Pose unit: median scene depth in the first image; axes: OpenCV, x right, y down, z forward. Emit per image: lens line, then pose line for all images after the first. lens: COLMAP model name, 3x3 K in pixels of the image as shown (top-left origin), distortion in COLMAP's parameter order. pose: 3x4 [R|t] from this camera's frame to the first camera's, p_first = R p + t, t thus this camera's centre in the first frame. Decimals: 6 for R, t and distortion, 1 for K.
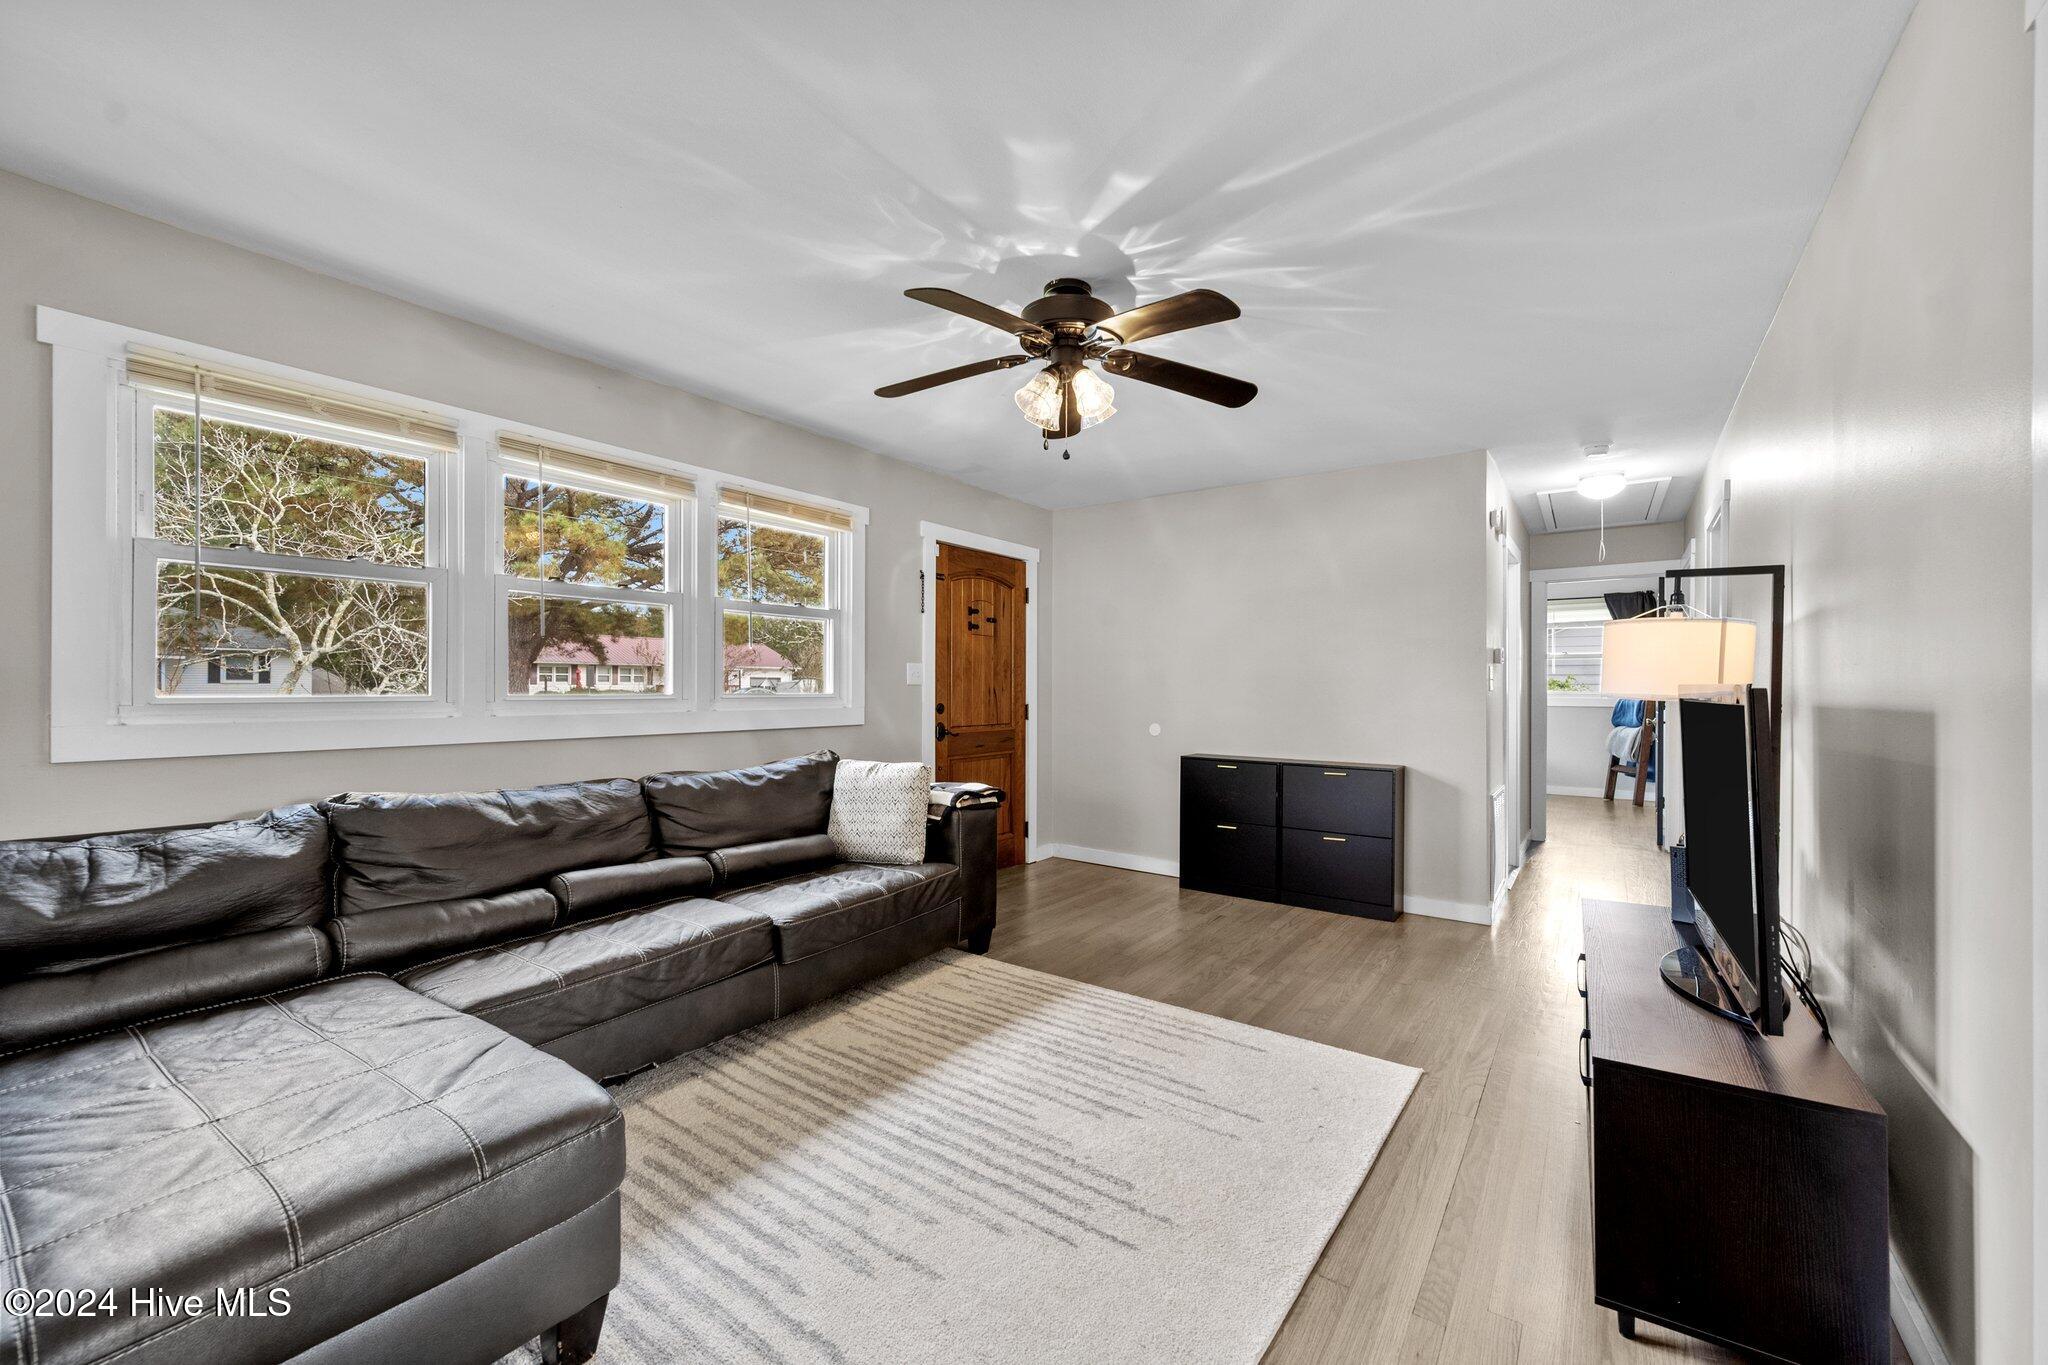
lens RADIAL K [[815.4, 0, 1027.5], [0, 815.4, 676.6], [0, 0, 1]] dist [-0.000114, -0.000079]
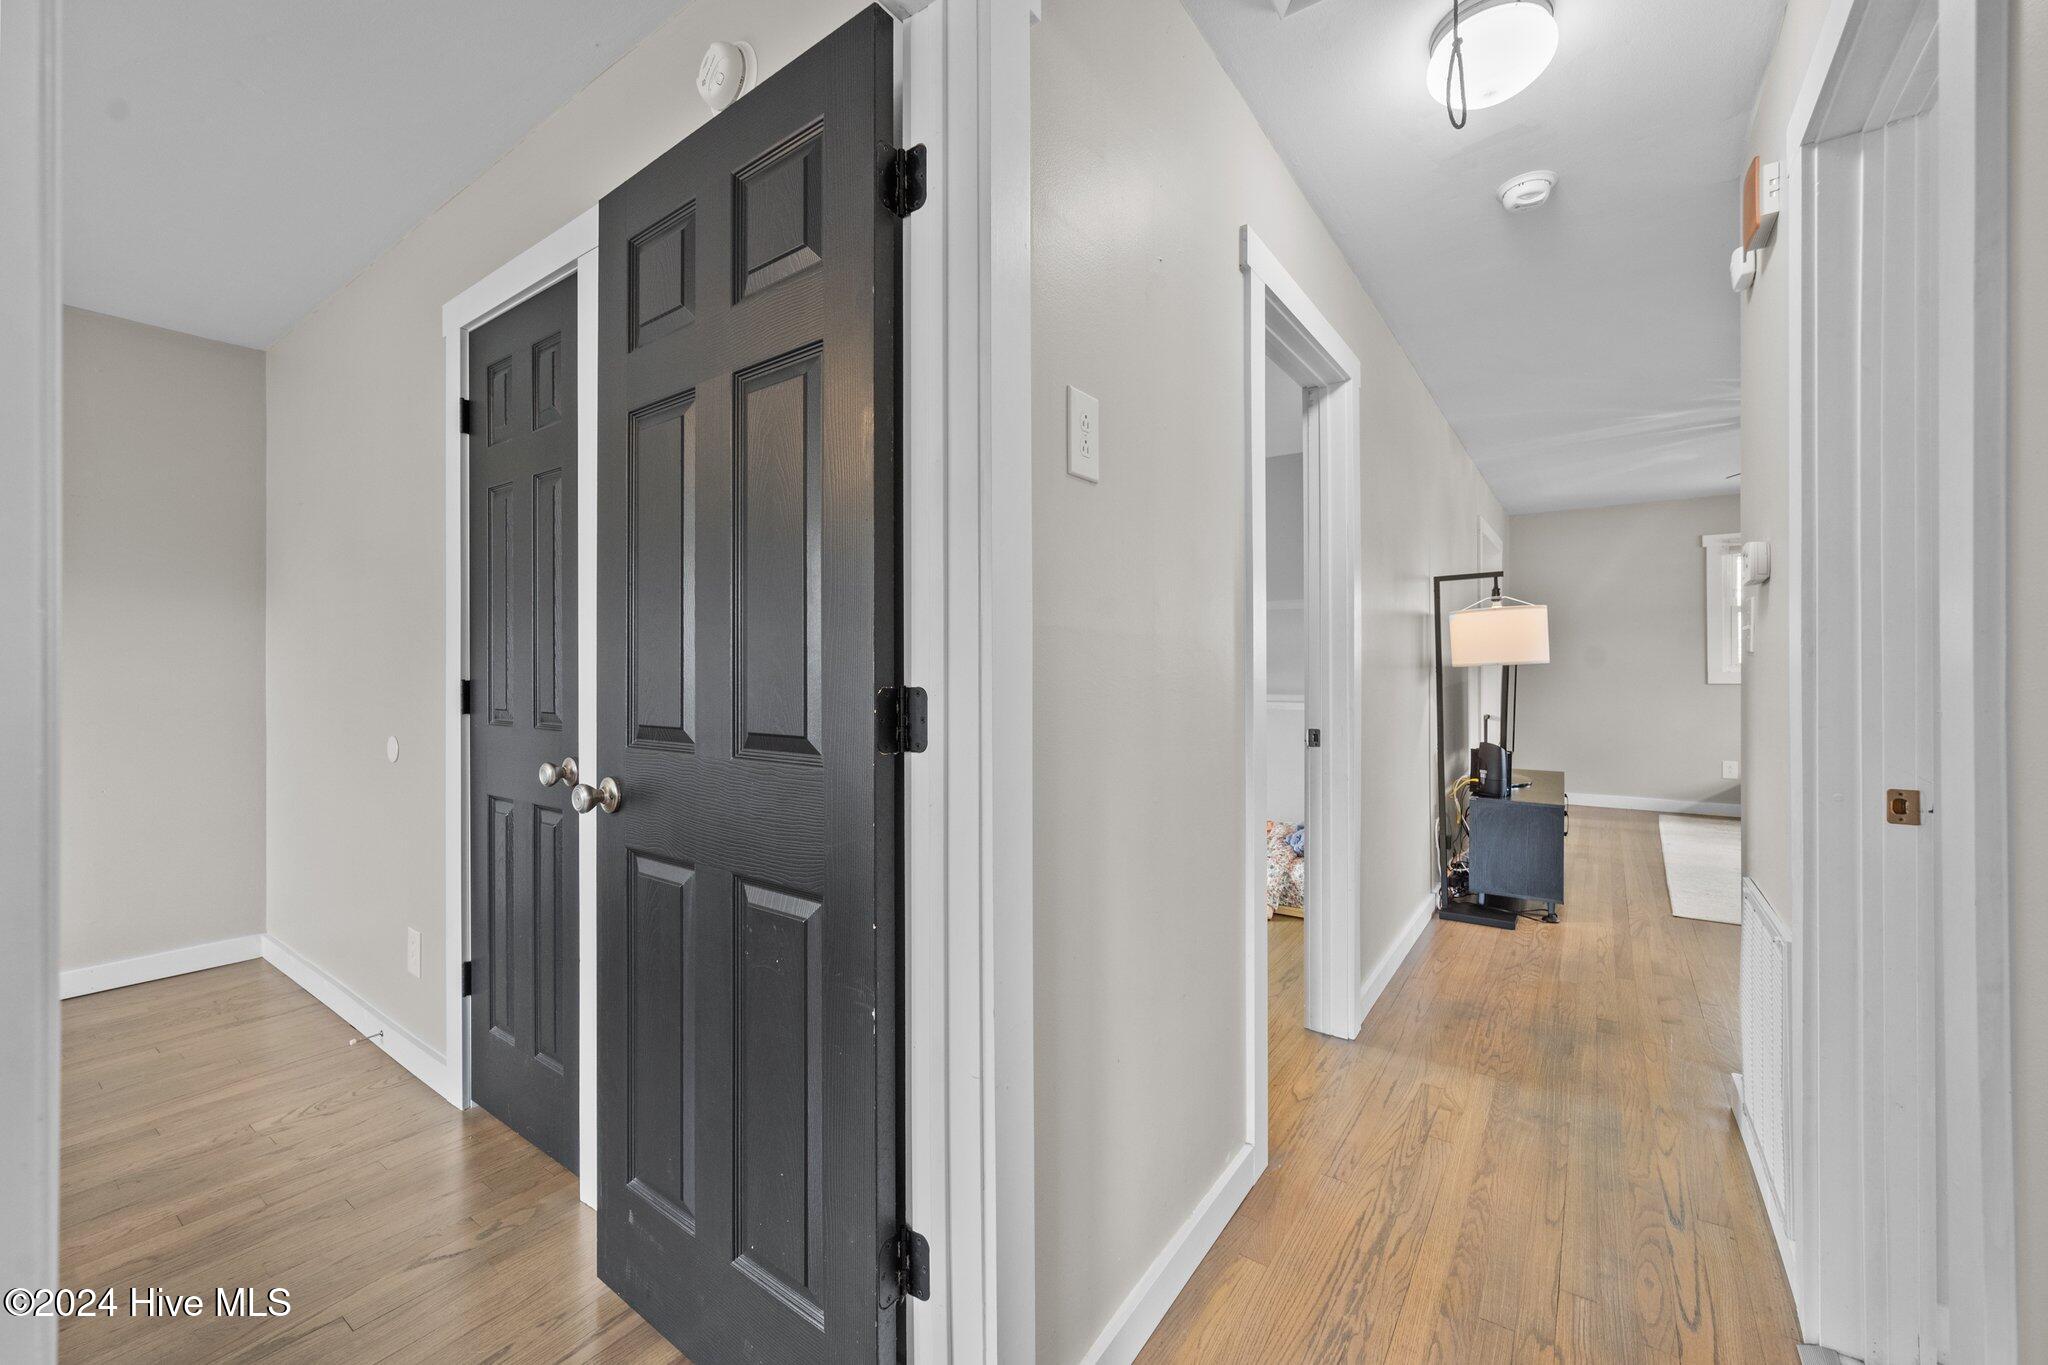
lens RADIAL K [[815.4, 0, 1027.5], [0, 815.4, 676.6], [0, 0, 1]] dist [-0.000114, -0.000079]
pose [[-0.999980, -0.000626, -0.006363, 1.511604], [-0.000620, 0.999999, -0.000987, 0.054187], [0.006364, -0.000983, -0.999979, 2.244934]]
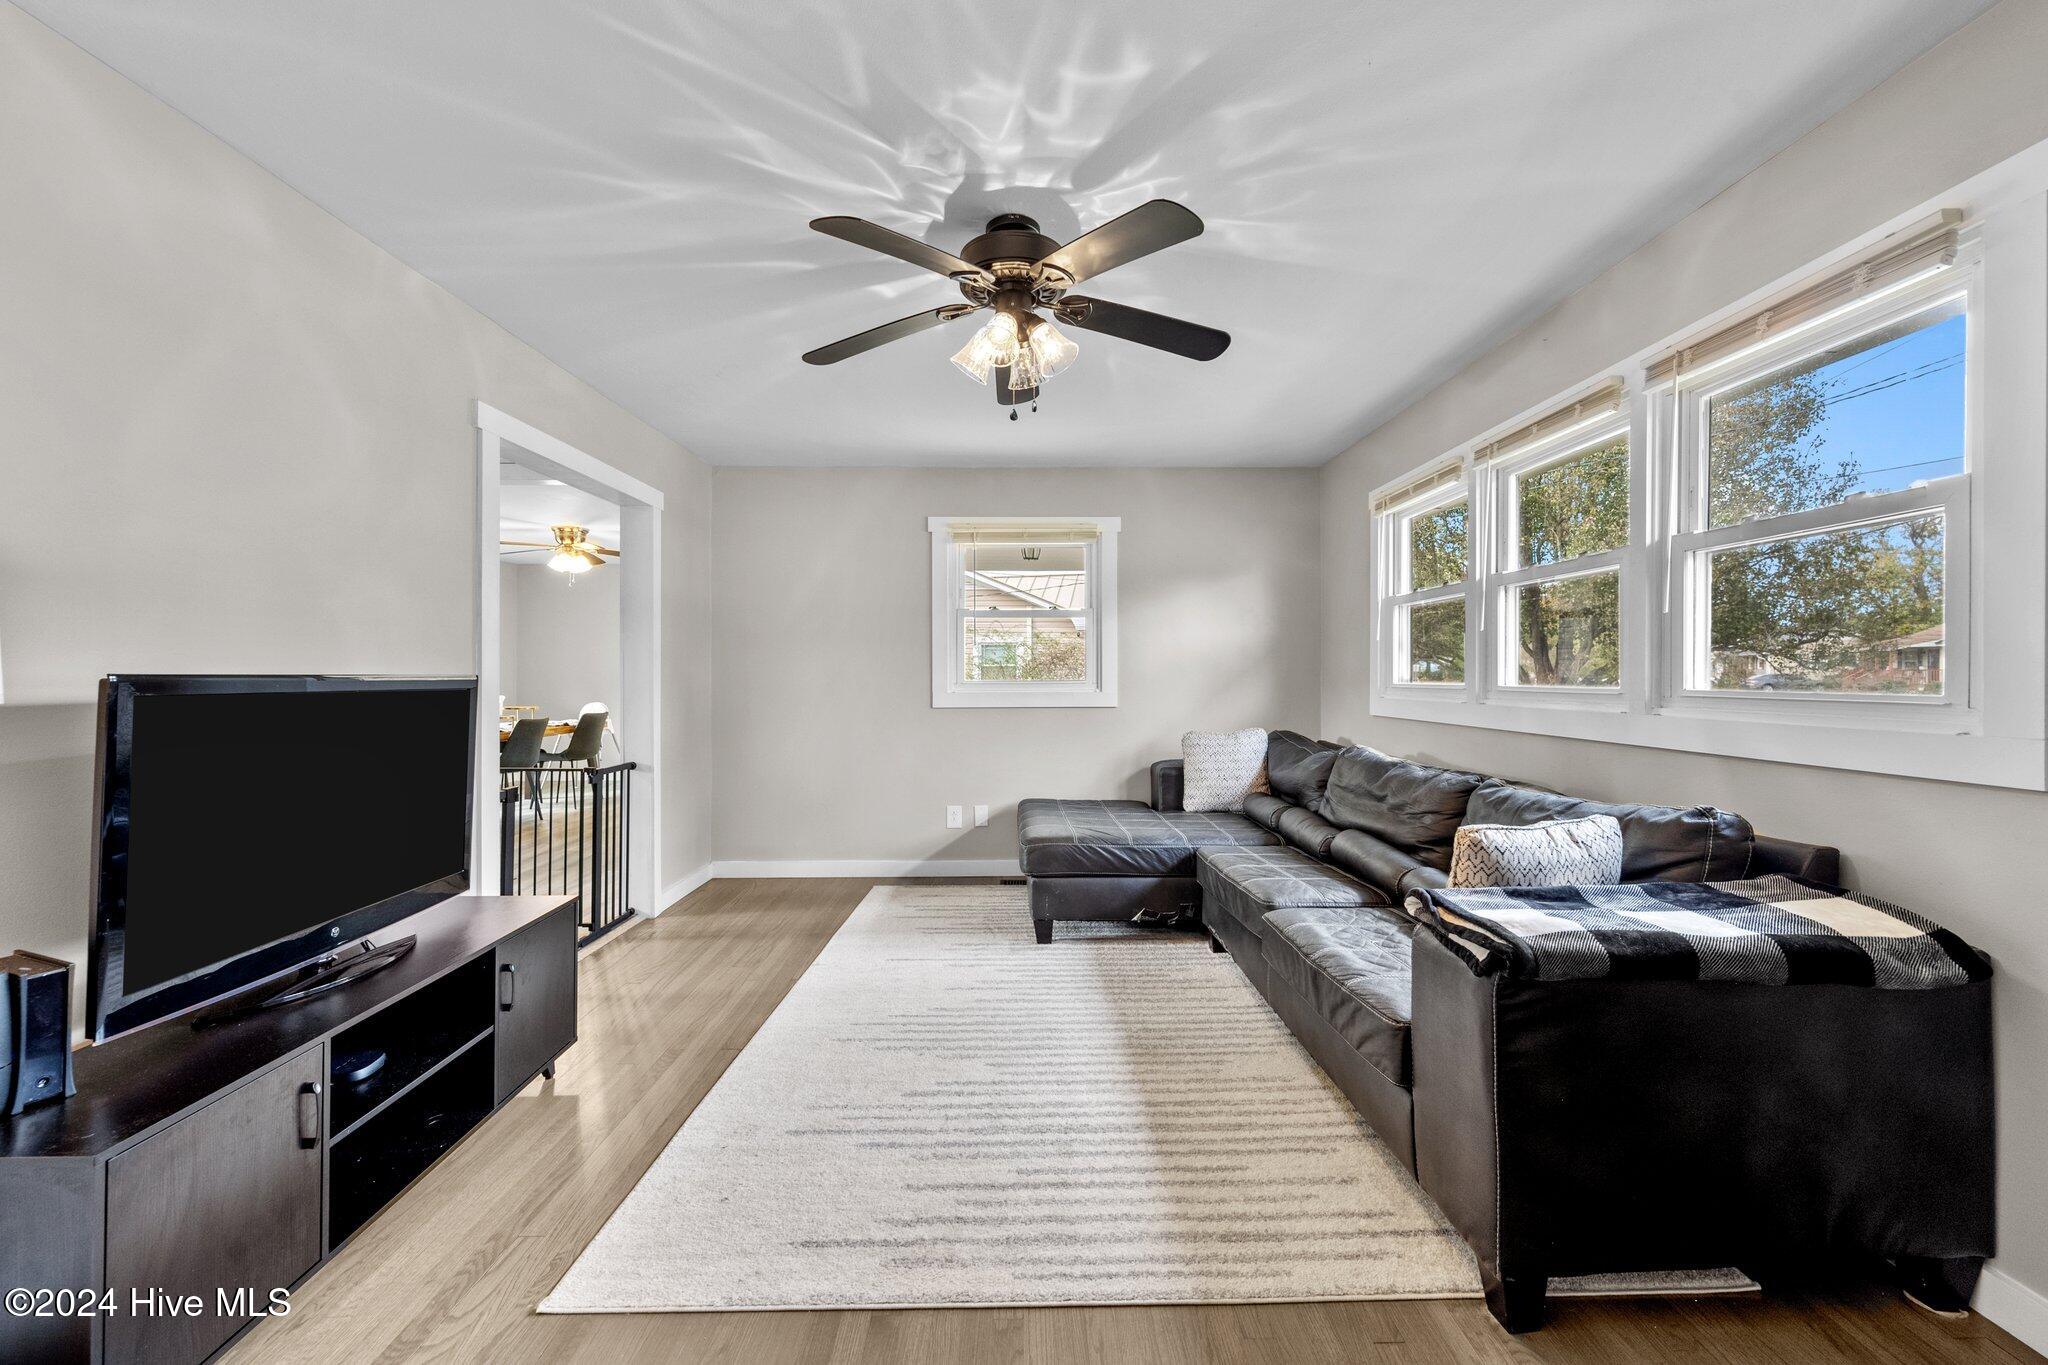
lens RADIAL K [[815.4, 0, 1027.5], [0, 815.4, 676.6], [0, 0, 1]] dist [-0.000114, -0.000079]
pose [[-0.804659, -0.005111, -0.593715, 0.504269], [-0.000071, 0.999964, -0.008512, 0.018943], [0.593737, -0.006807, -0.804630, 1.544611]]
